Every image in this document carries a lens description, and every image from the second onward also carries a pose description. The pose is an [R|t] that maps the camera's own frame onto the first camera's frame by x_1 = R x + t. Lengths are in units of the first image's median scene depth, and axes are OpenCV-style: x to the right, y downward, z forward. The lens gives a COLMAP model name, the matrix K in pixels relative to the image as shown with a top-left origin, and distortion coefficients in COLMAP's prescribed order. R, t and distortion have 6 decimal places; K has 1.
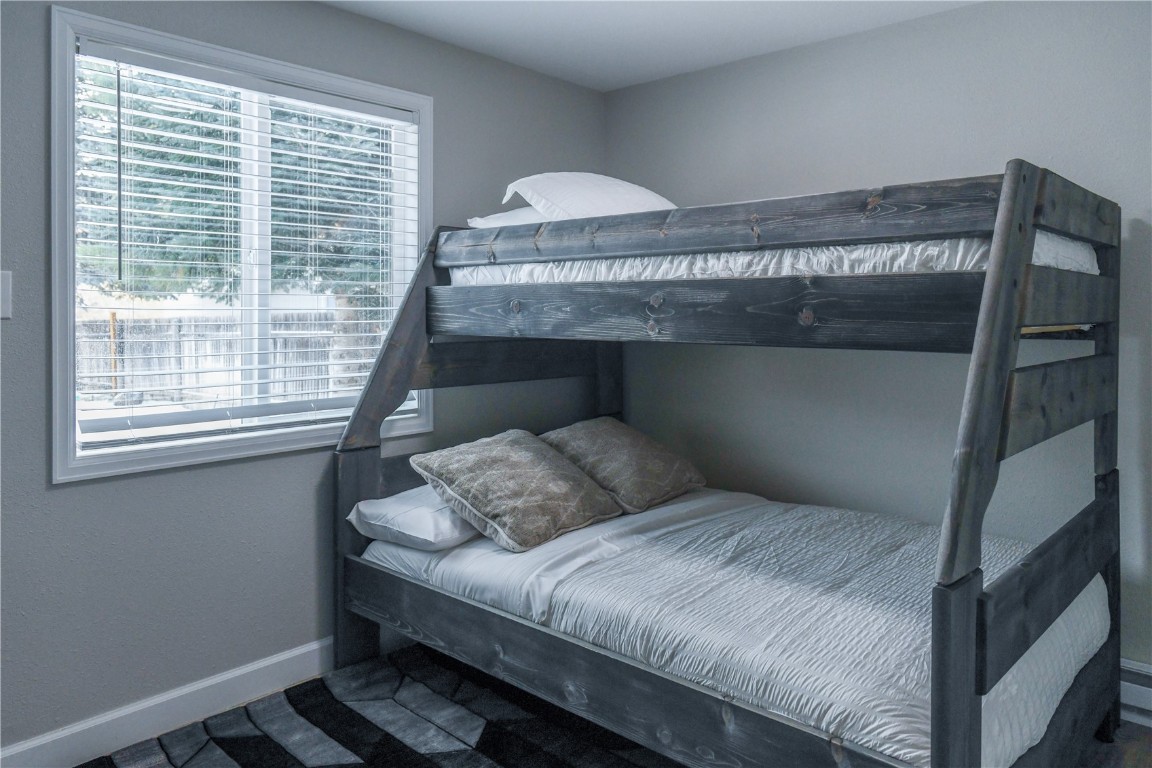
lens RADIAL K [[822.0, 0, 576.0], [0, 822.0, 384.0], [0, 0, 1]] dist [0.005182, 0.004136]
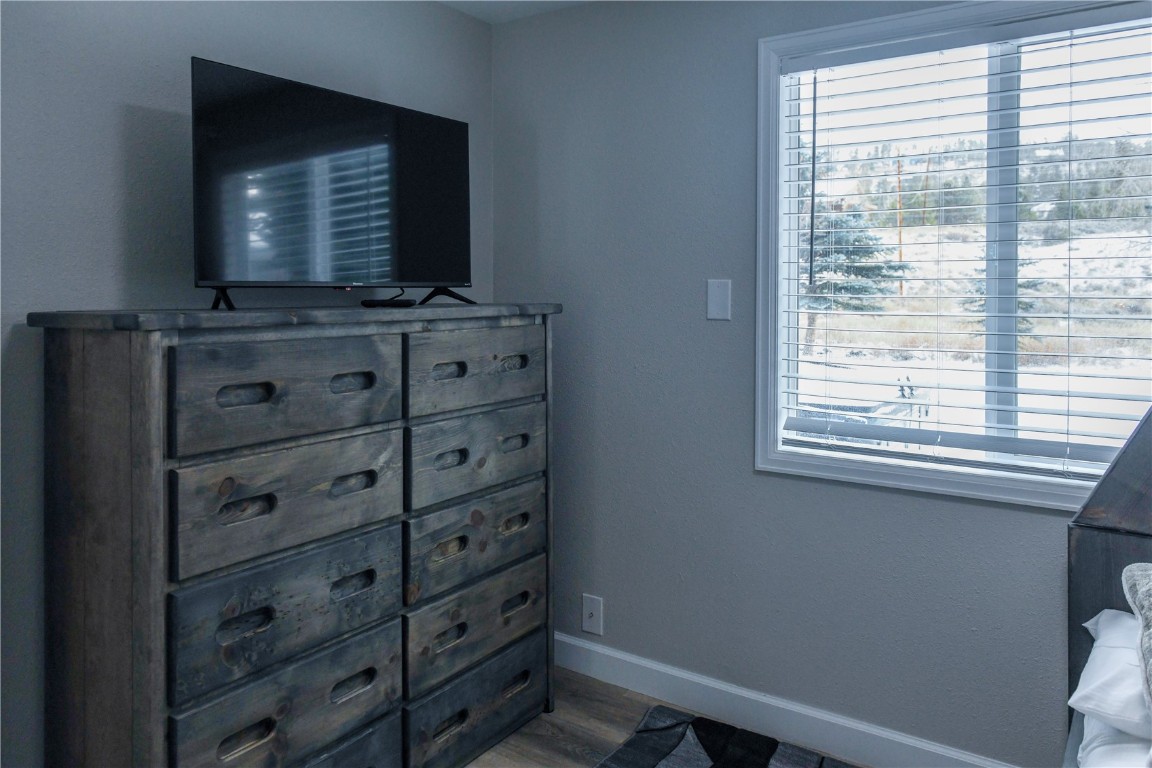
lens RADIAL K [[822.0, 0, 576.0], [0, 822.0, 384.0], [0, 0, 1]] dist [0.005182, 0.004136]
pose [[0.123043, 0.077765, -0.989350, 0.413379], [-0.119447, 0.990838, 0.063027, -0.033065], [0.985187, 0.110420, 0.131204, 0.589989]]
